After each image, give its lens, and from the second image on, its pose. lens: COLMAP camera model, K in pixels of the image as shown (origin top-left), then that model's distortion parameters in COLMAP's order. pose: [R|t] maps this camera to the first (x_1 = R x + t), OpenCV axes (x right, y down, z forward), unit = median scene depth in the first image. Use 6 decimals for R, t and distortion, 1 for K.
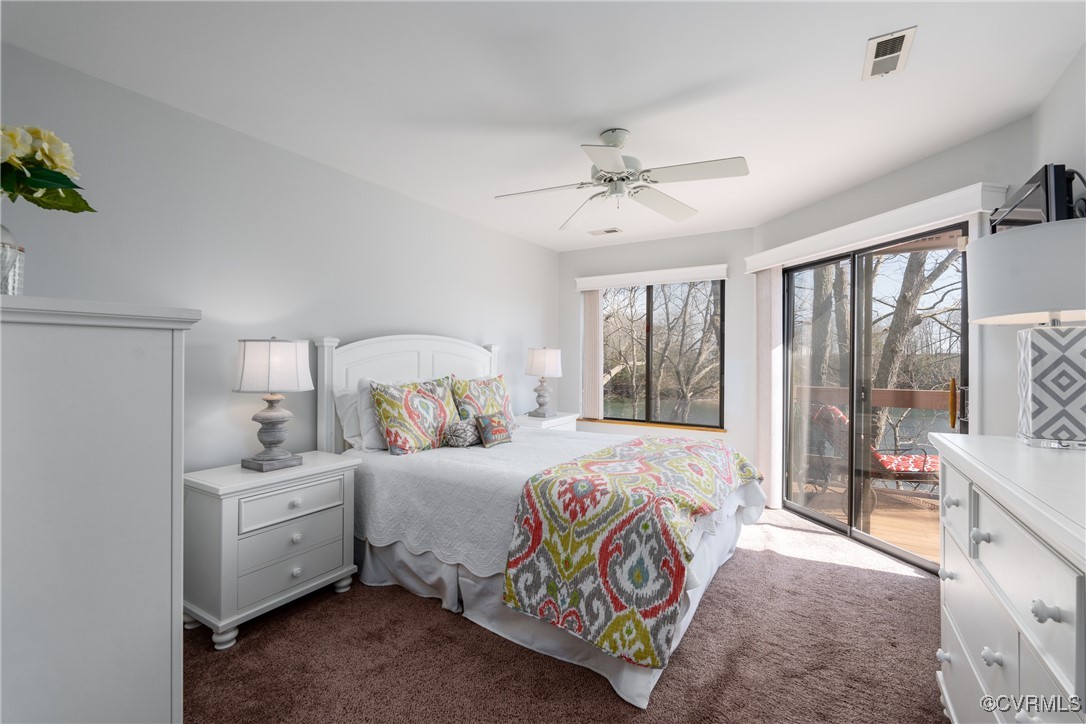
lens RADIAL K [[481.6, 0, 551.7], [0, 481.6, 358.7], [0, 0, 1]] dist [-0.000969, 0.000016]
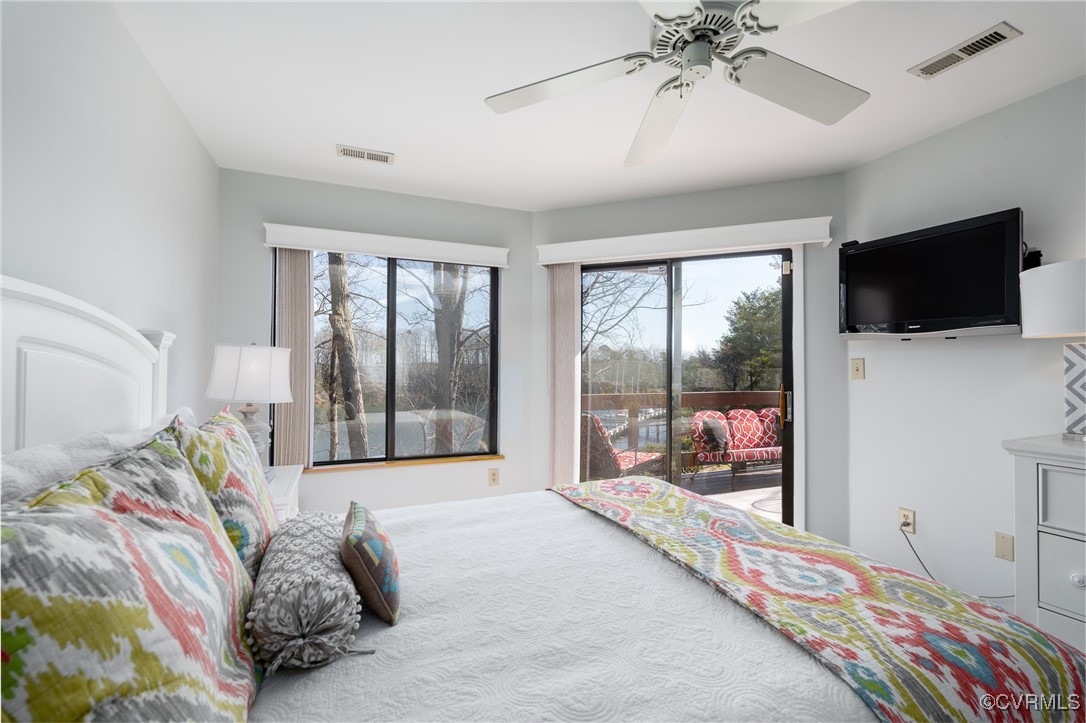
lens RADIAL K [[475.0, 0, 566.7], [0, 475.0, 365.0], [0, 0, 1]] dist [-0.003576, -0.000378]
pose [[0.585879, 0.004895, 0.810384, -0.242975], [-0.002337, 0.999988, -0.004351, 0.000380], [-0.810395, 0.000655, 0.585883, 0.499237]]
